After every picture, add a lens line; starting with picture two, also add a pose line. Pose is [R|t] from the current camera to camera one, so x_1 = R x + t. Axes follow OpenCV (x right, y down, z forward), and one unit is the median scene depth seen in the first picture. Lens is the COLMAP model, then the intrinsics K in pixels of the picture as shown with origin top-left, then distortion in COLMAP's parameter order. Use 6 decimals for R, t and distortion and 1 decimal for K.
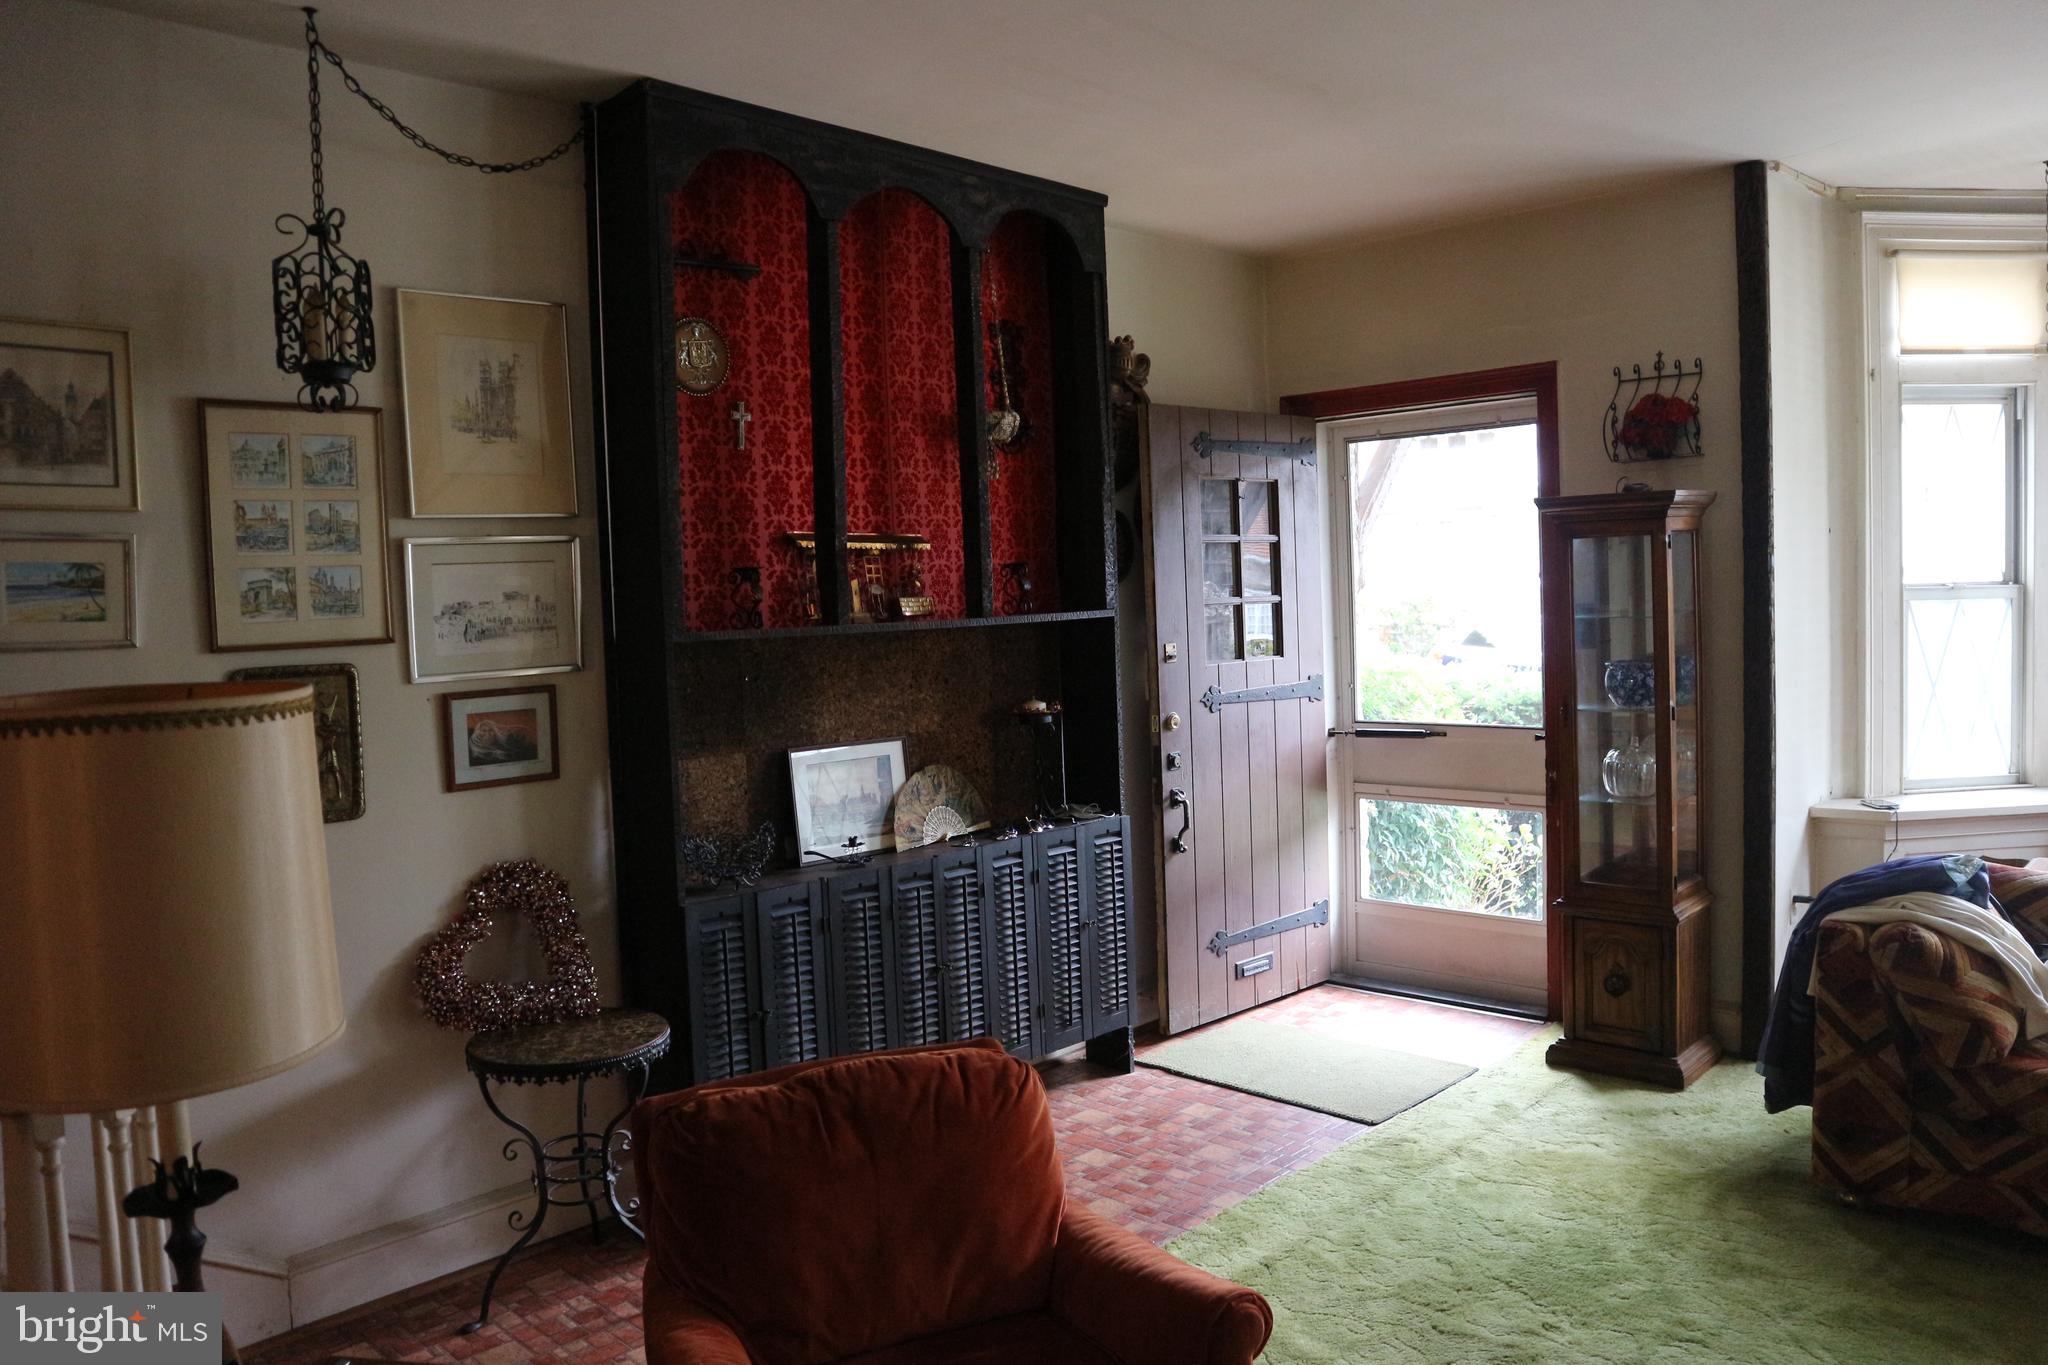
lens RADIAL K [[1474.3, 0, 1036.9], [0, 1474.3, 661.9], [0, 0, 1]] dist [-0.114880, 0.086101]
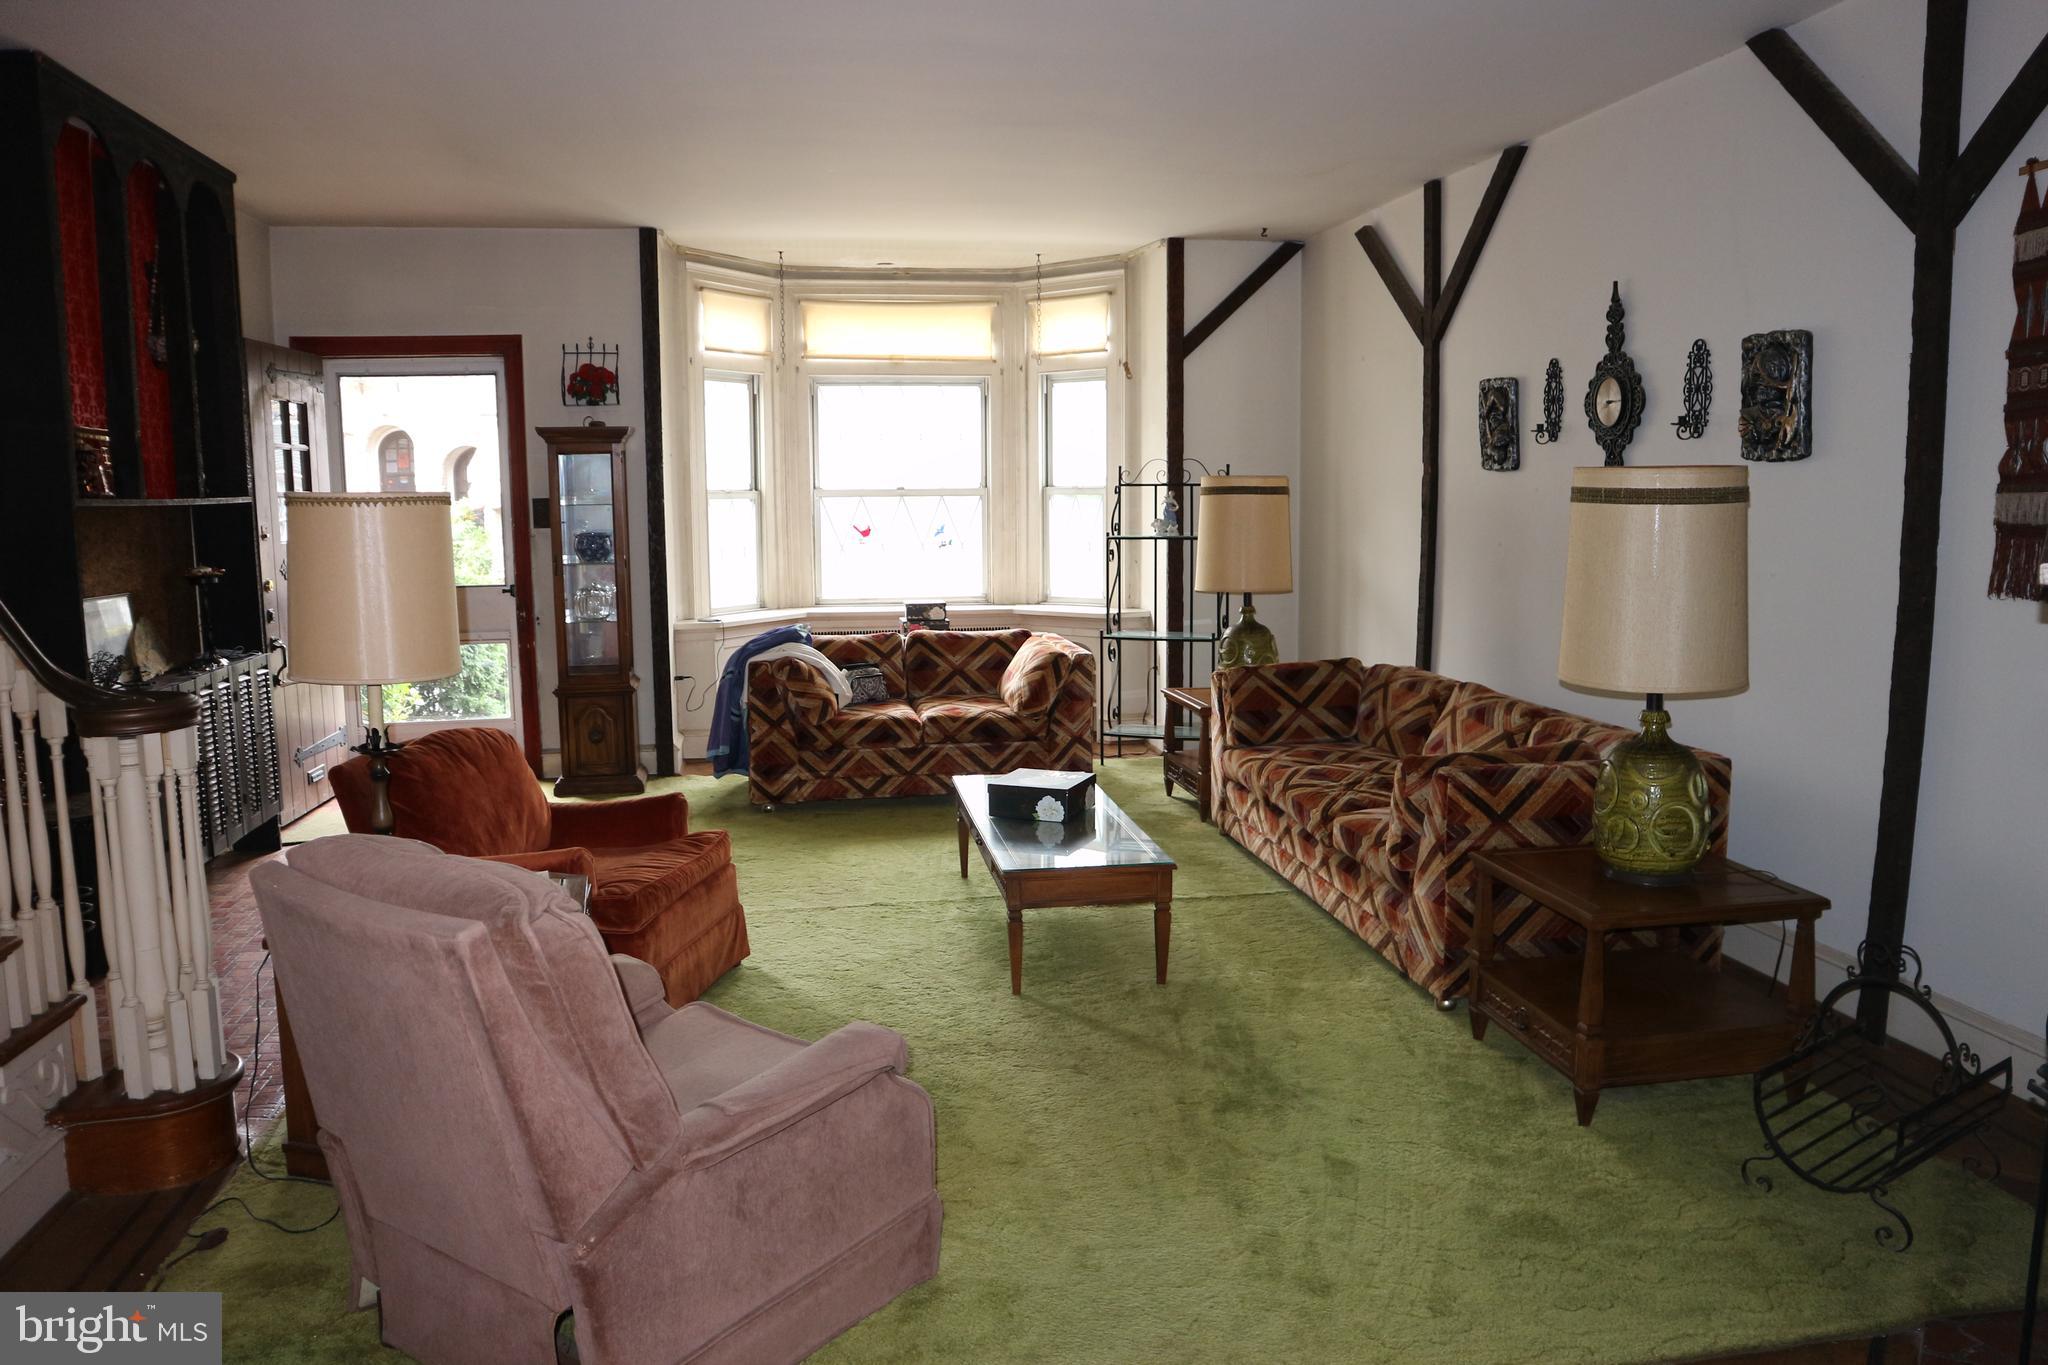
lens RADIAL K [[1474.3, 0, 1036.9], [0, 1474.3, 661.9], [0, 0, 1]] dist [-0.114880, 0.086101]
pose [[0.583918, -0.068288, 0.808936, -0.599653], [0.032871, 0.997627, 0.060489, 0.059241], [-0.811147, -0.008731, 0.584777, -0.327188]]
